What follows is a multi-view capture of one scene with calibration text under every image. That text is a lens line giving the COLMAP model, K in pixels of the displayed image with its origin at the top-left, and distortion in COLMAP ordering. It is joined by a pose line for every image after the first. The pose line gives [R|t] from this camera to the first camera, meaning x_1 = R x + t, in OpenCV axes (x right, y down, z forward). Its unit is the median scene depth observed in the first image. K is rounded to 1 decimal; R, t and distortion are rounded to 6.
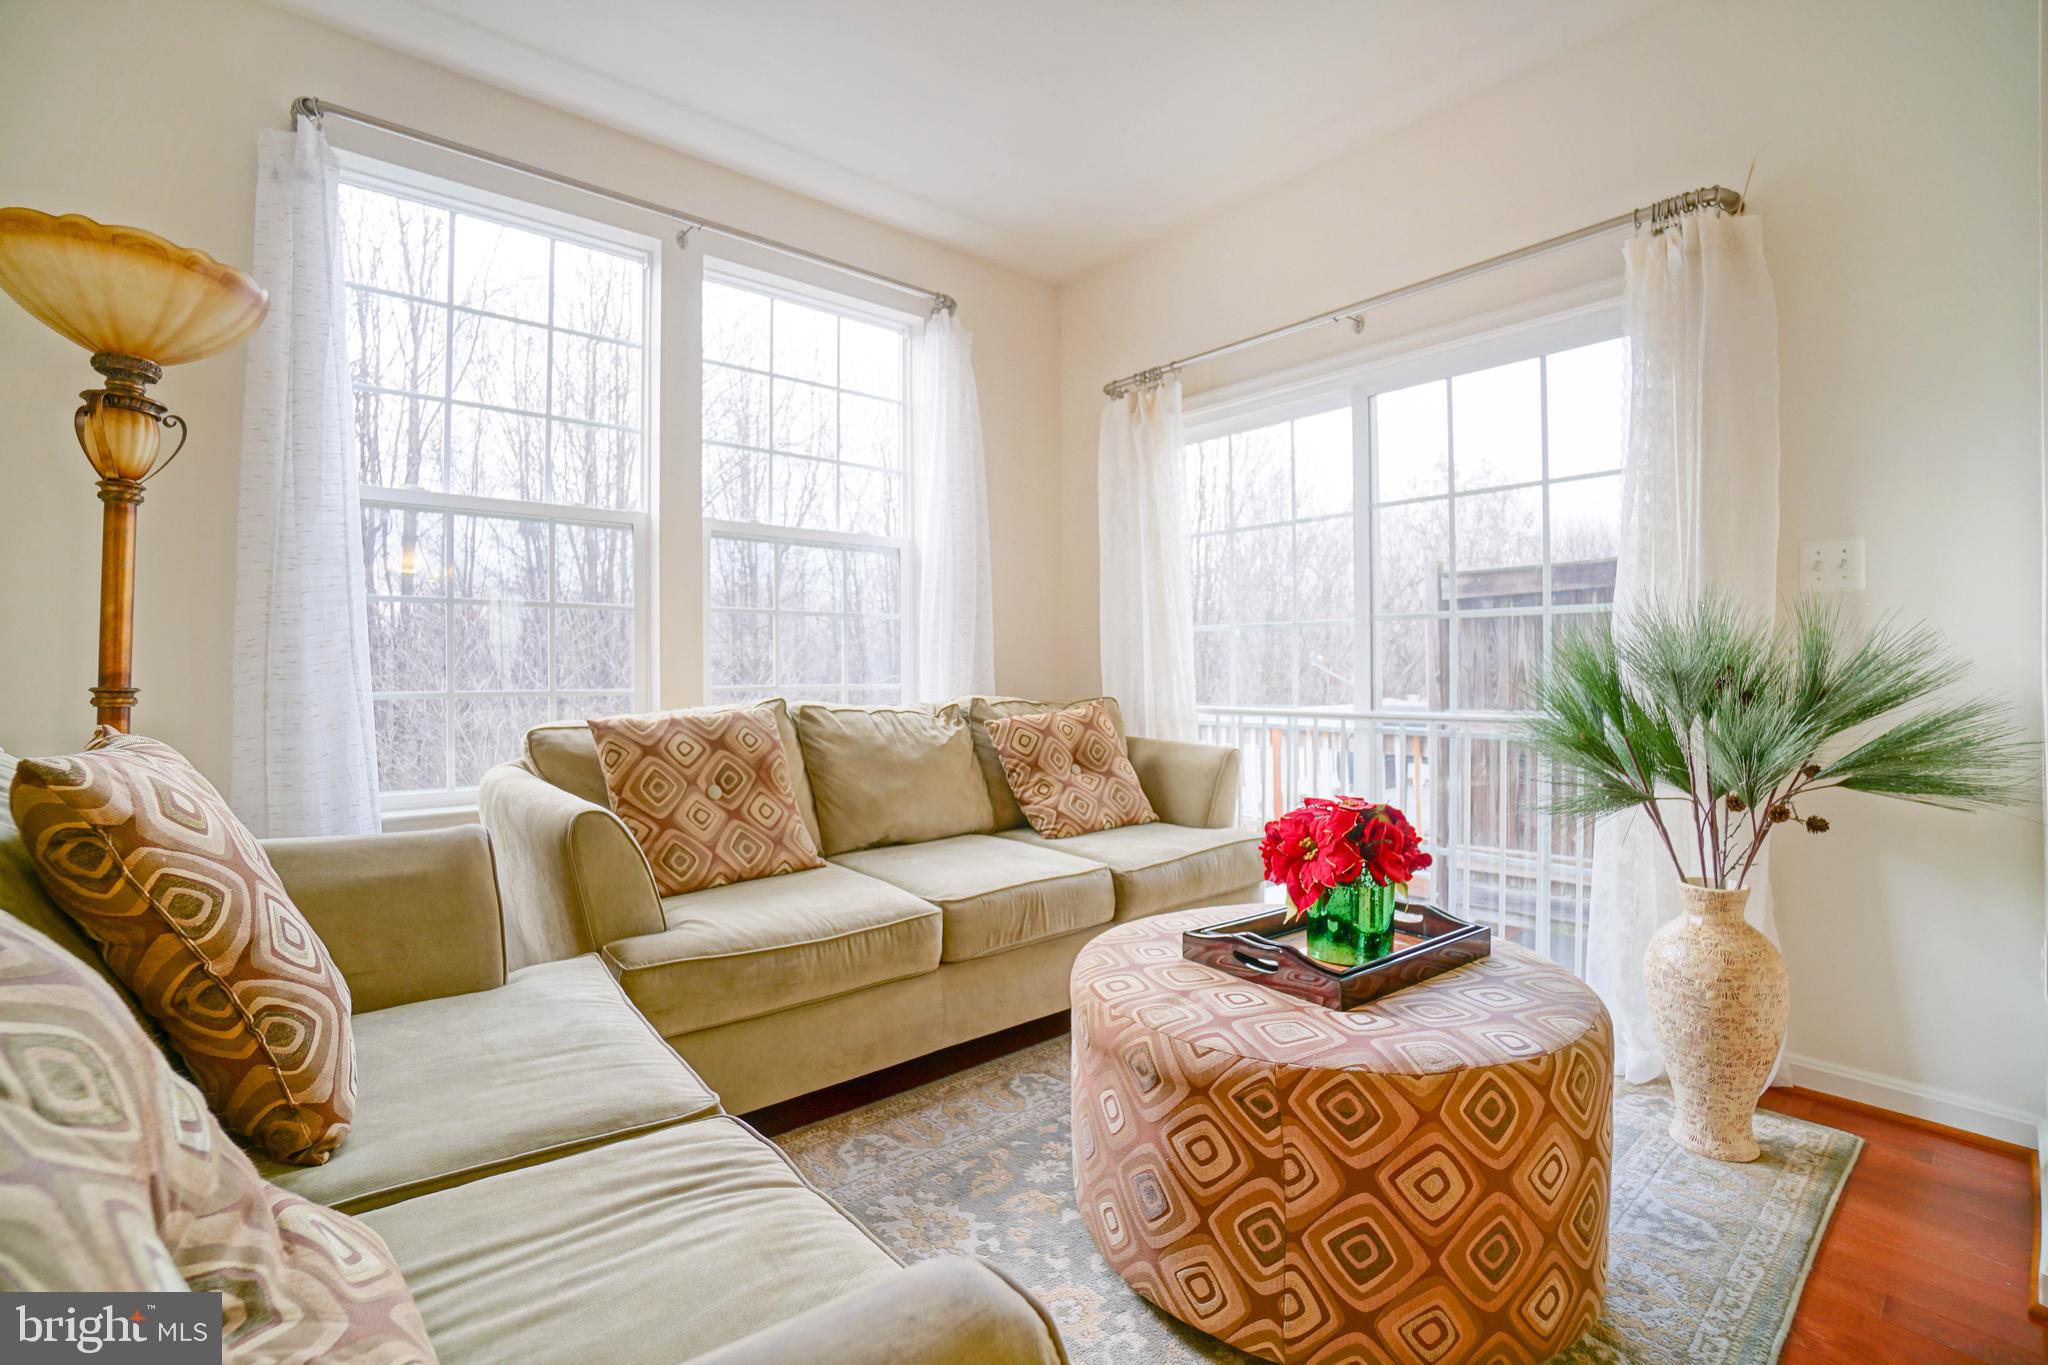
lens RADIAL K [[903.8, 0, 1001.0], [0, 903.8, 658.8], [0, 0, 1]] dist [-0.056987, 0.015070]
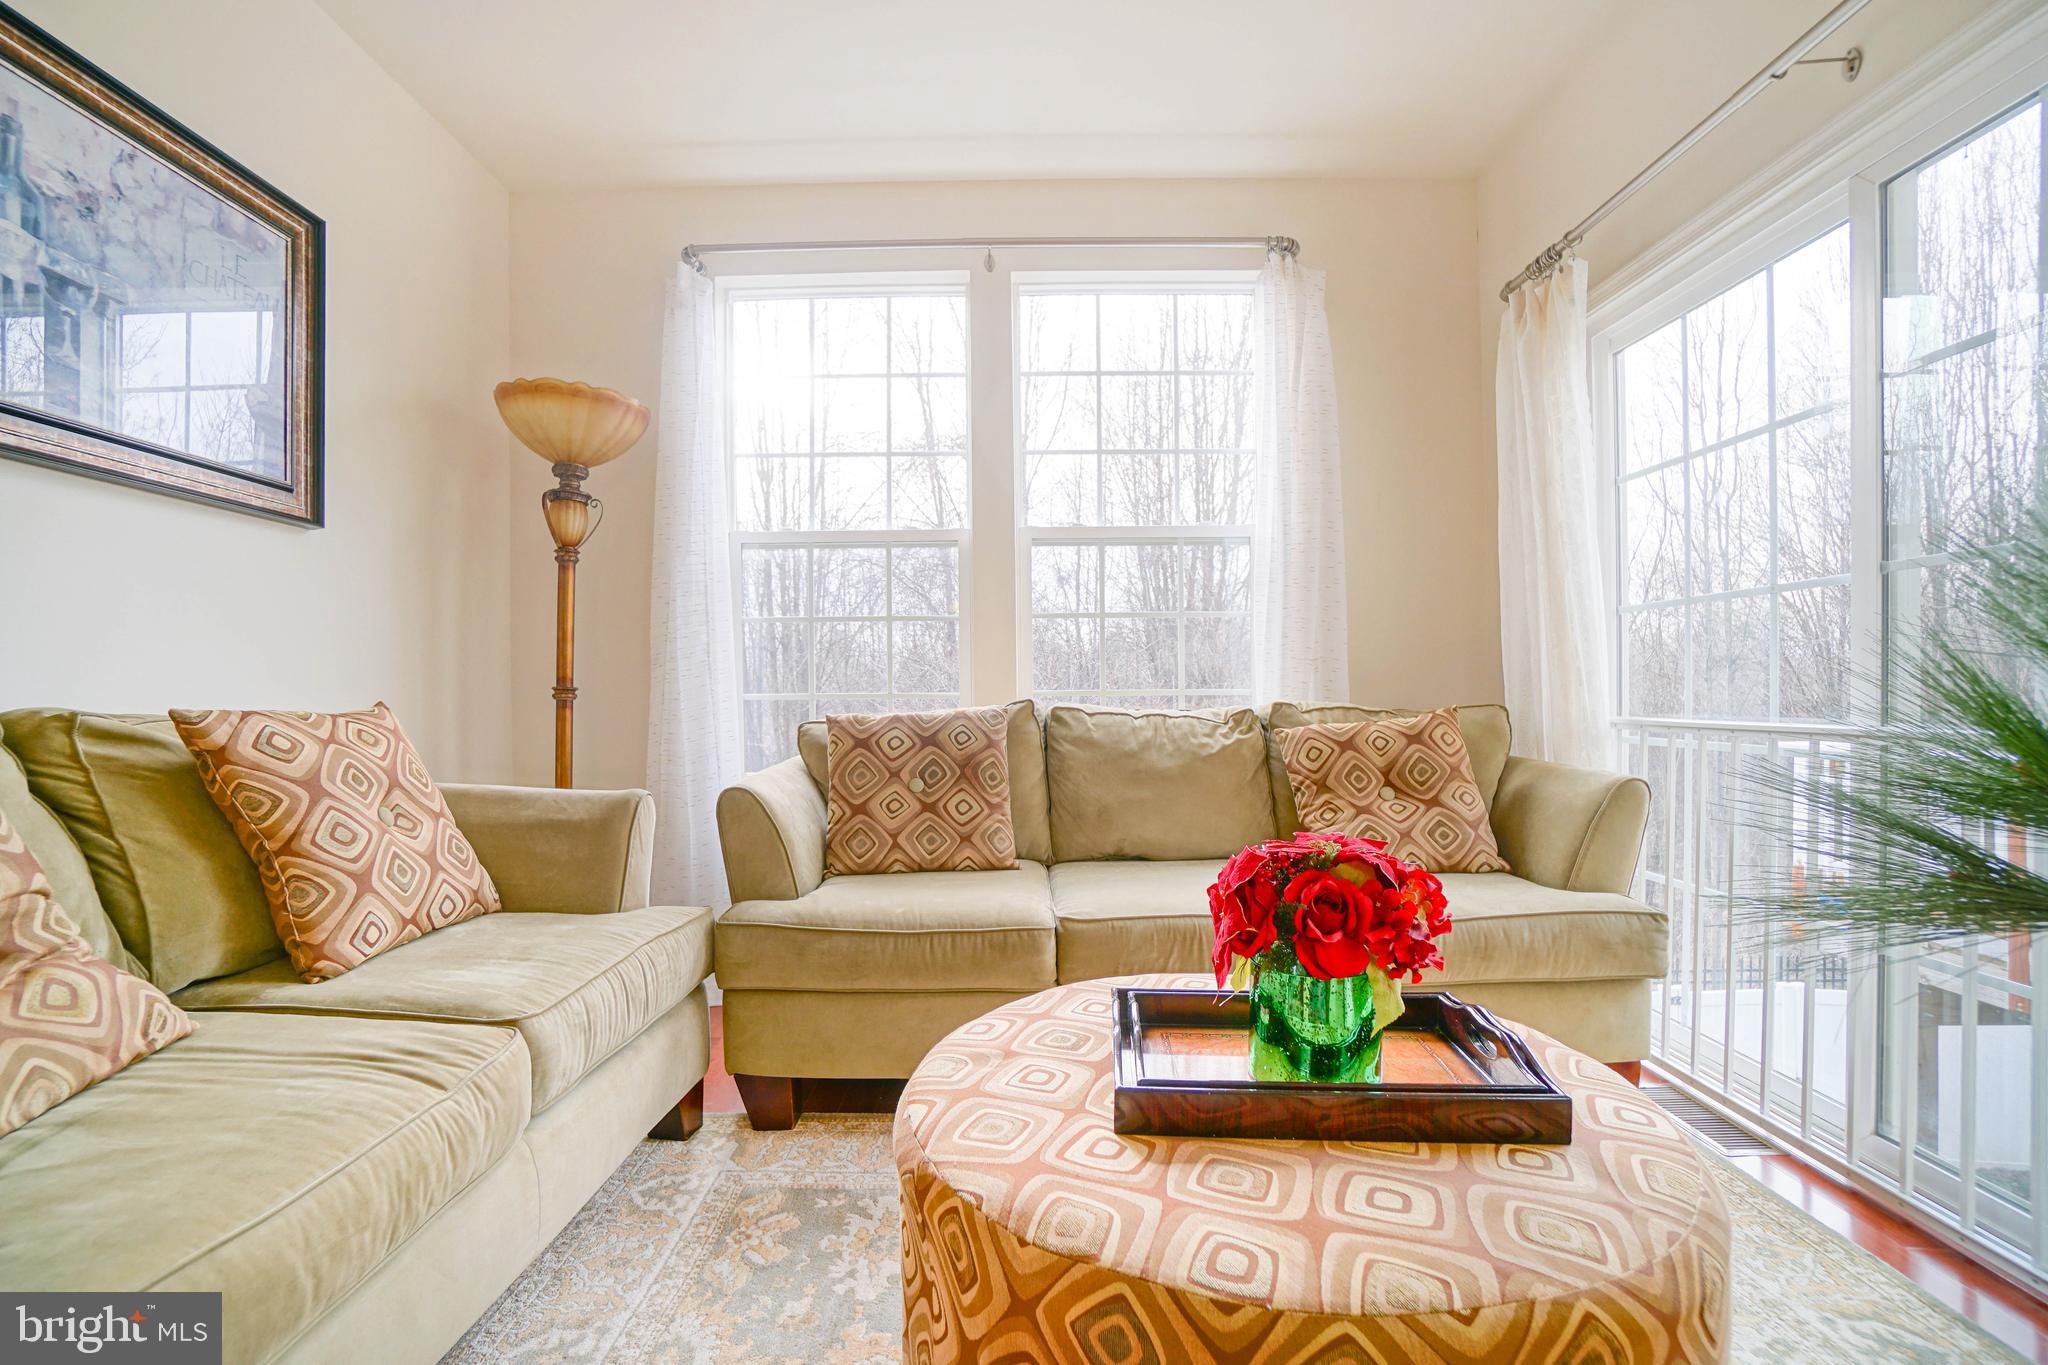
lens RADIAL K [[903.8, 0, 1014.6], [0, 903.8, 714.7], [0, 0, 1]] dist [-0.056987, 0.015070]
pose [[0.762881, 0.012122, -0.646425, 0.445673], [0.012433, 0.999364, 0.033413, 0.030414], [0.646419, -0.033527, 0.762245, 0.255817]]
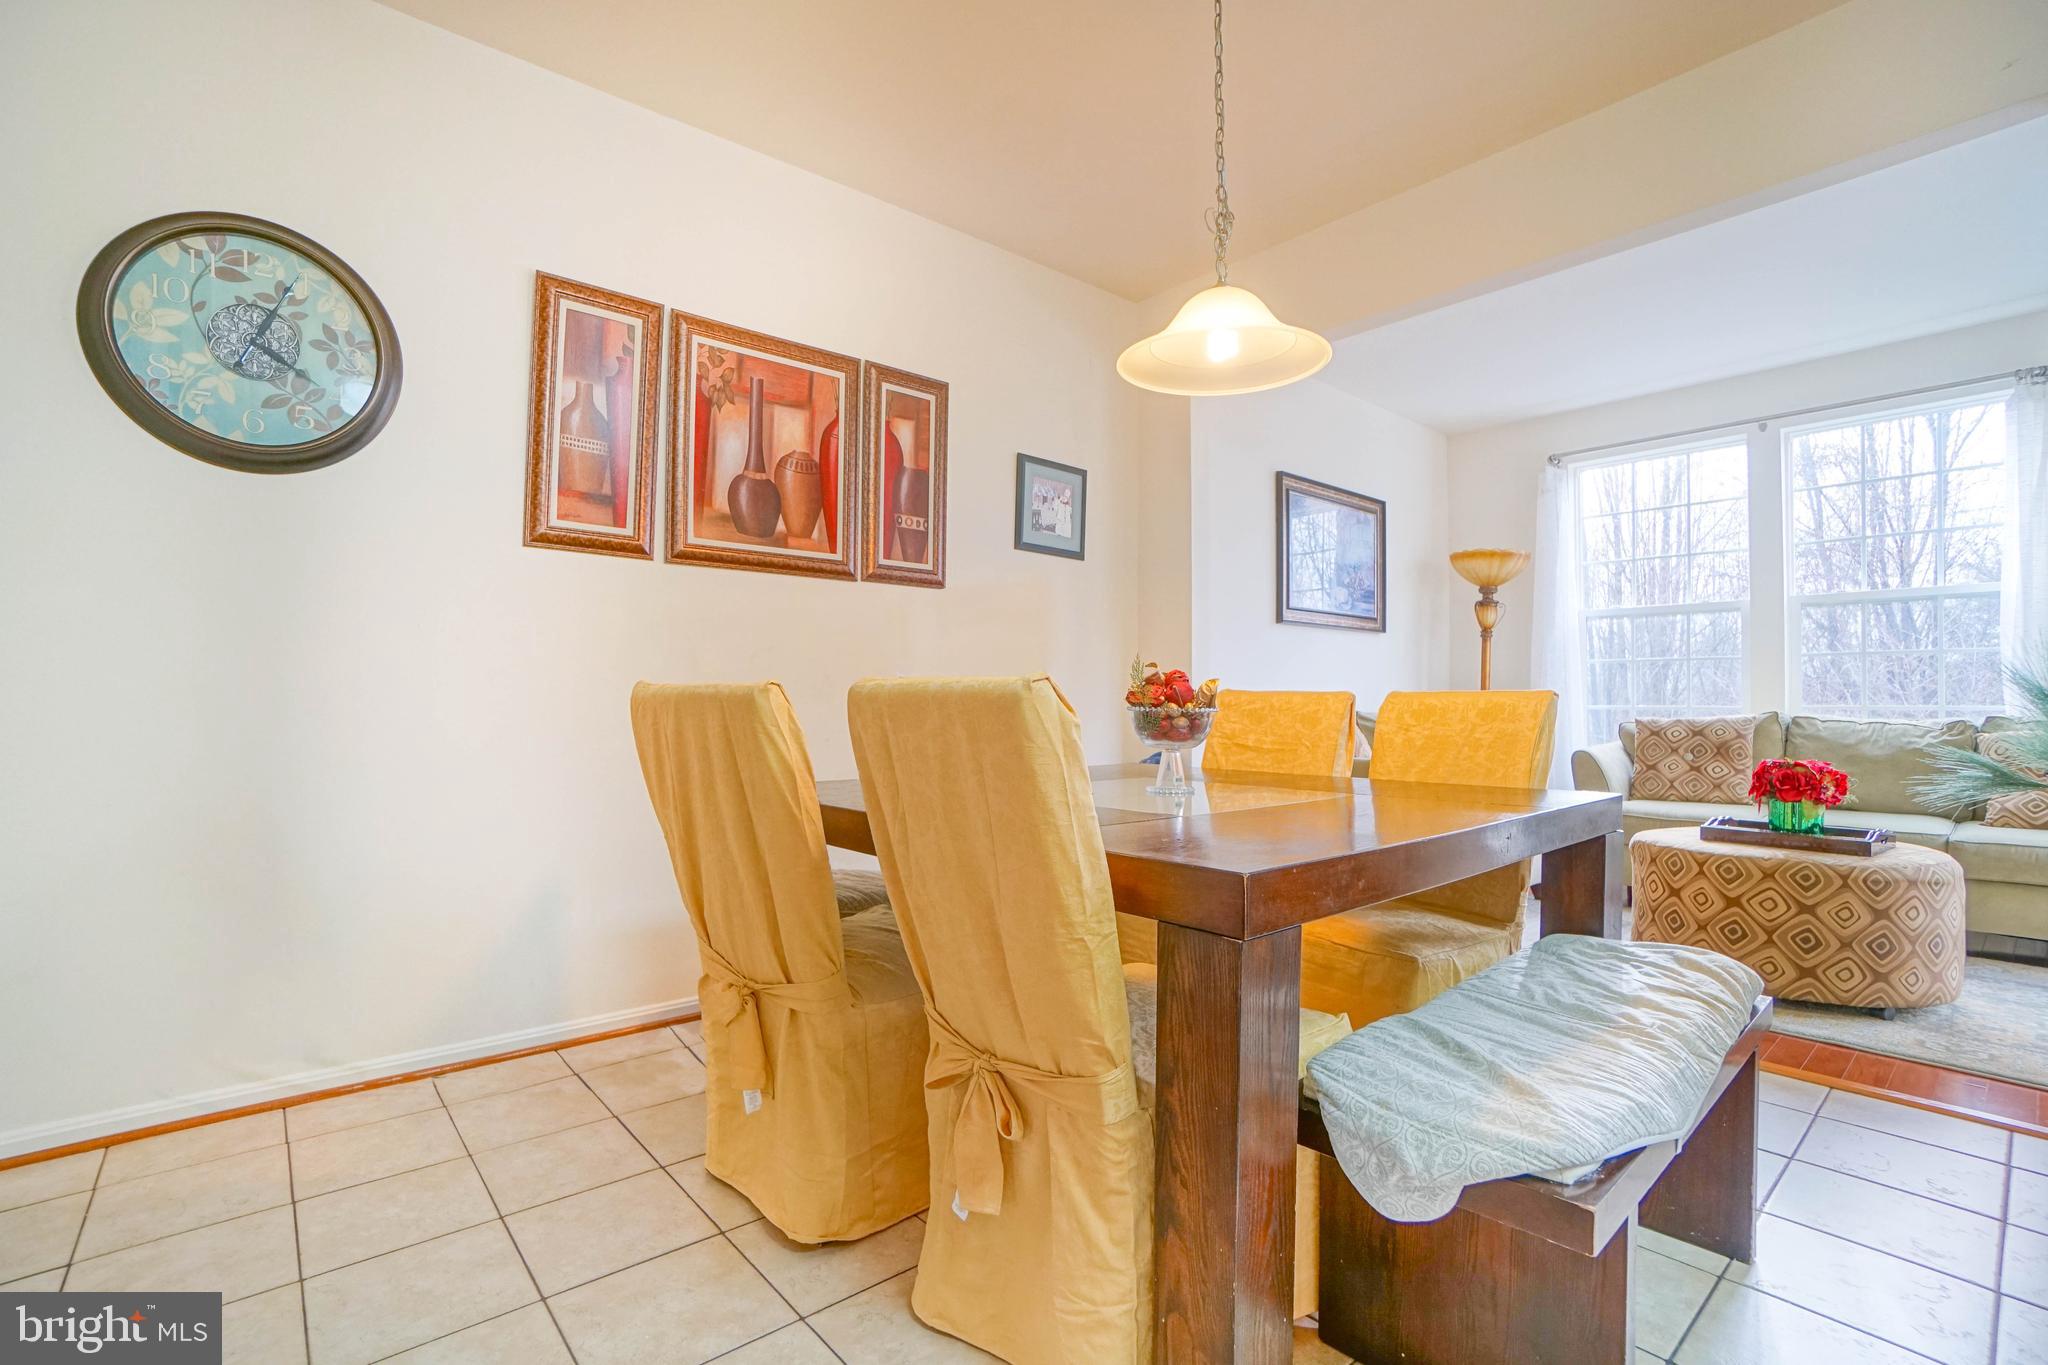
lens RADIAL K [[903.8, 0, 1021.5], [0, 903.8, 695.4], [0, 0, 1]] dist [-0.056987, 0.015070]
pose [[0.000093, -0.006432, -0.999979, 1.551098], [0.009461, 0.999935, -0.006431, 0.012819], [0.999955, -0.009460, 0.000154, -0.440451]]
